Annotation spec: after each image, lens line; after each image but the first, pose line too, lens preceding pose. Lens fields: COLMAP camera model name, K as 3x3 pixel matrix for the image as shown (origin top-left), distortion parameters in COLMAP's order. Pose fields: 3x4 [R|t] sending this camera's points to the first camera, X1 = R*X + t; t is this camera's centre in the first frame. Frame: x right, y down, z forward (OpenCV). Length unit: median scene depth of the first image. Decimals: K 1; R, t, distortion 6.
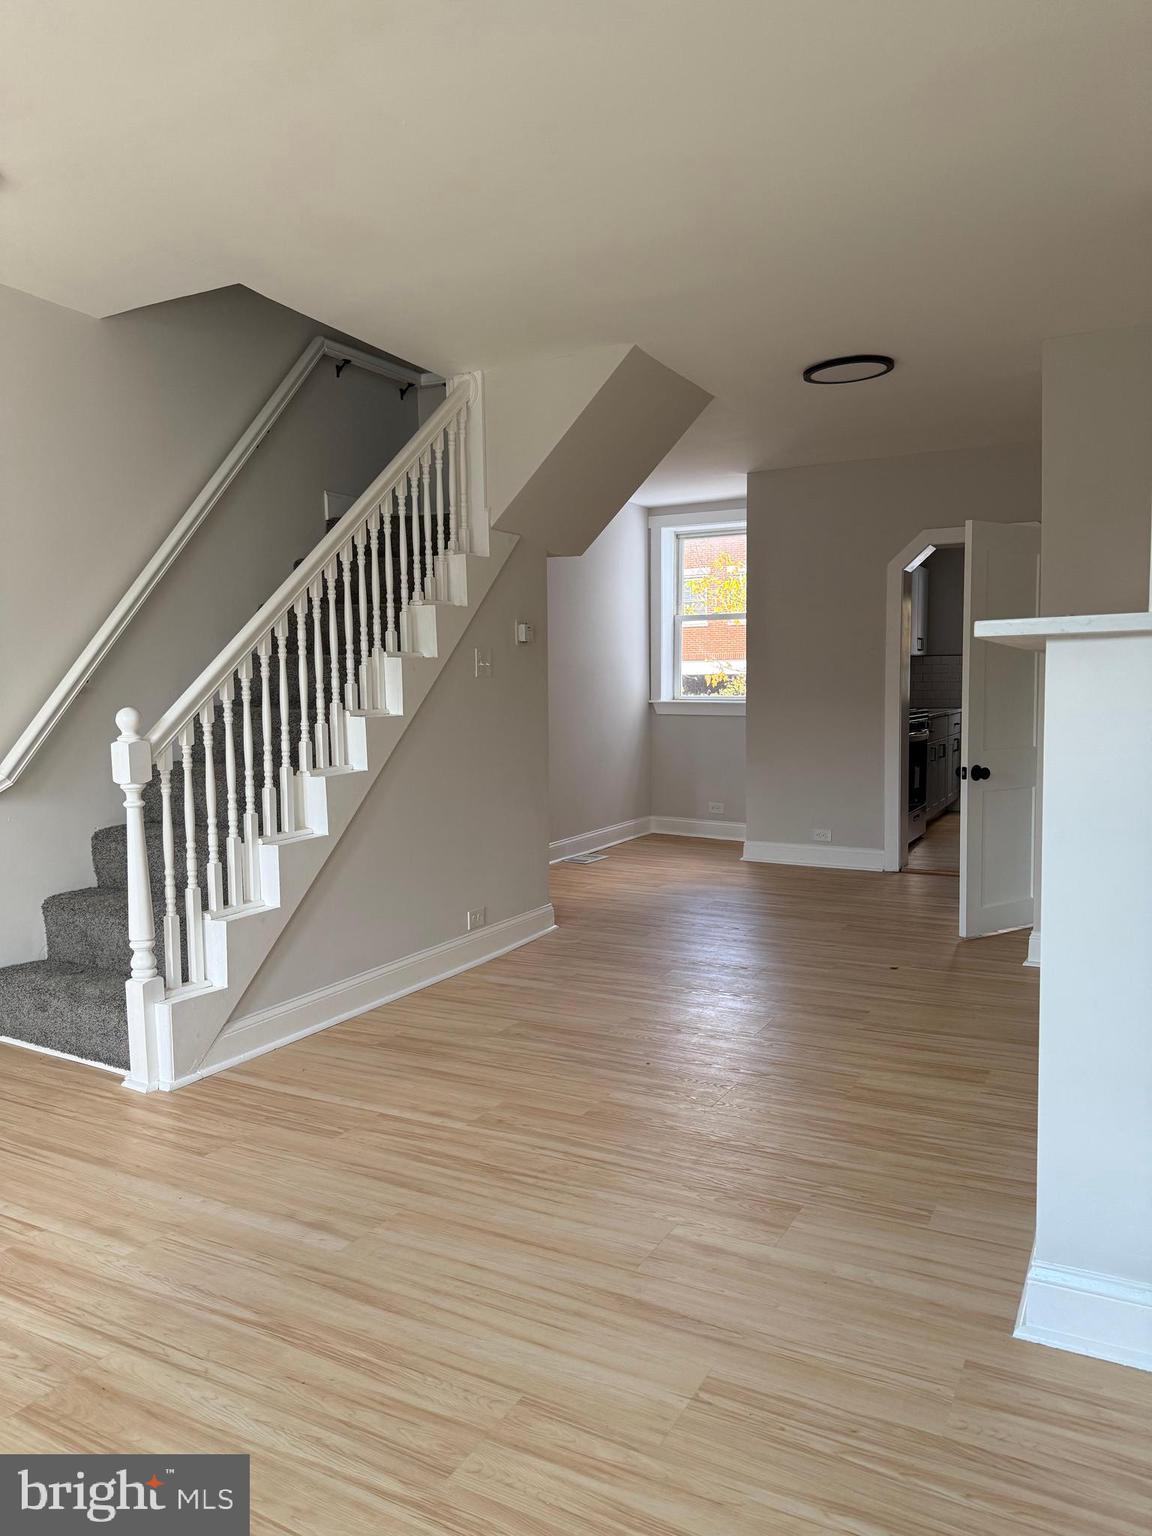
lens RADIAL K [[1080.3, 0, 576.0], [0, 1080.3, 768.0], [0, 0, 1]] dist [0.054196, -0.071675]
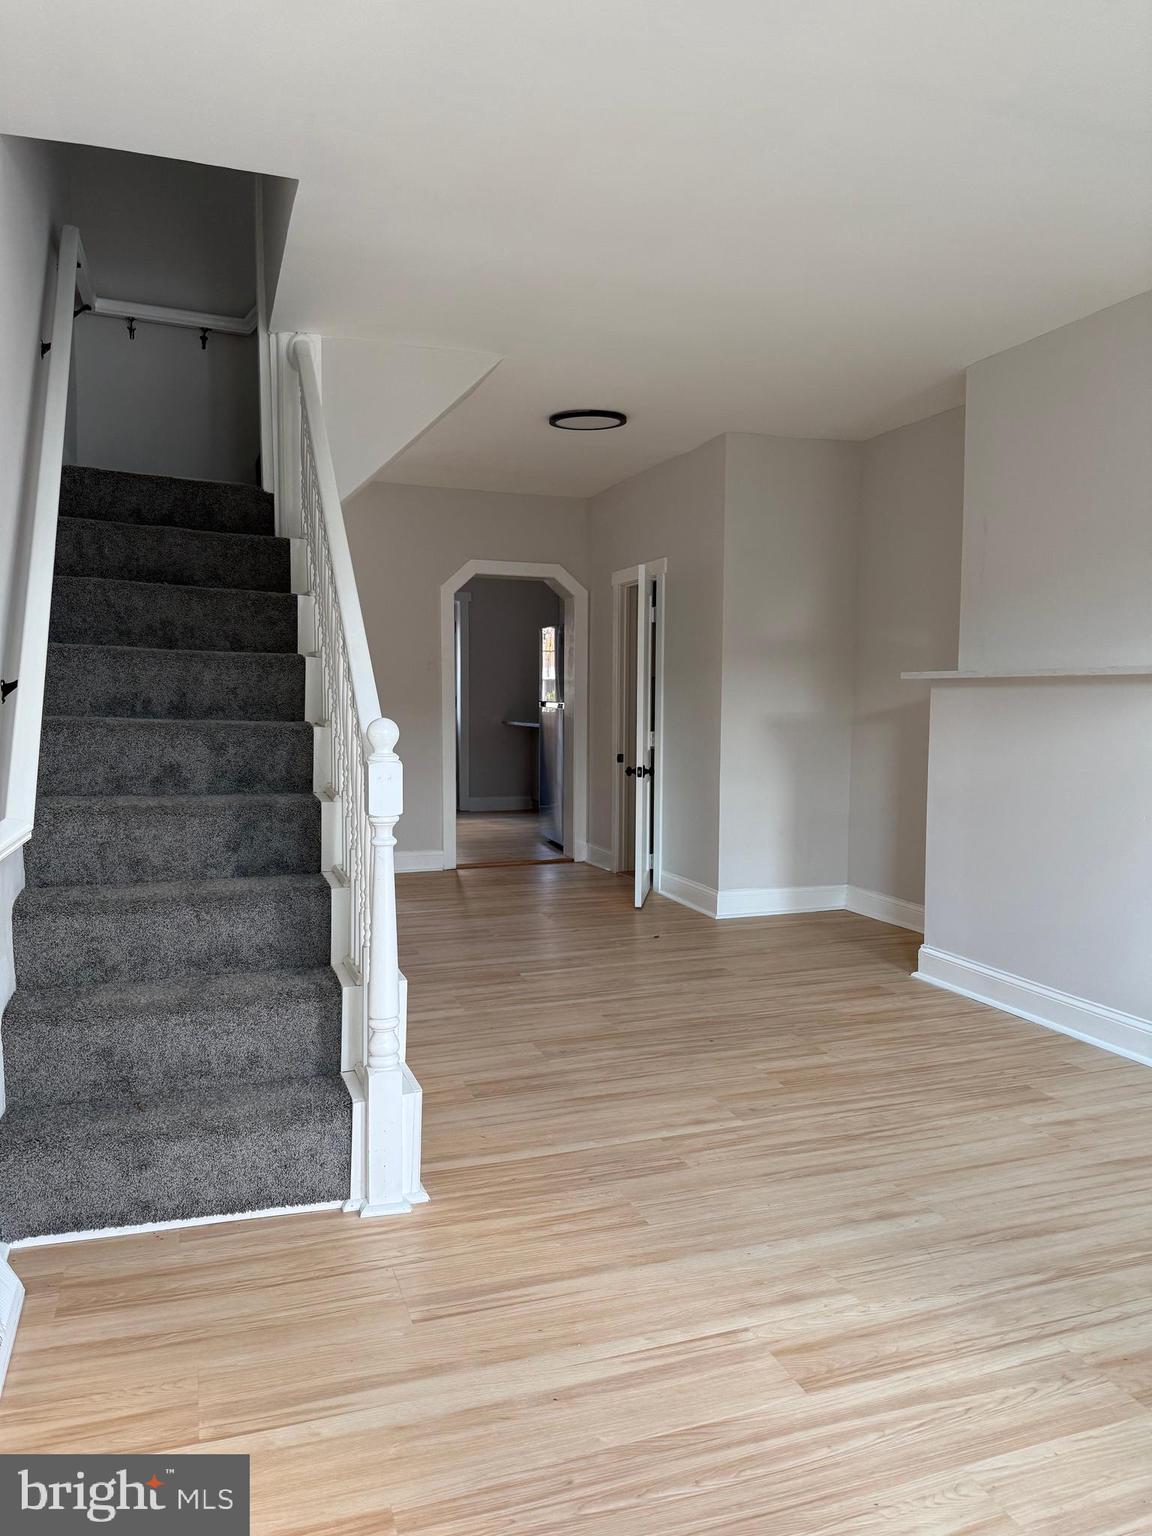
lens RADIAL K [[1080.3, 0, 576.0], [0, 1080.3, 768.0], [0, 0, 1]] dist [0.054196, -0.071675]
pose [[0.668656, -0.036823, 0.742659, -0.949881], [0.044891, 0.998950, 0.009113, -0.022607], [-0.742215, 0.027246, 0.669607, 0.410376]]
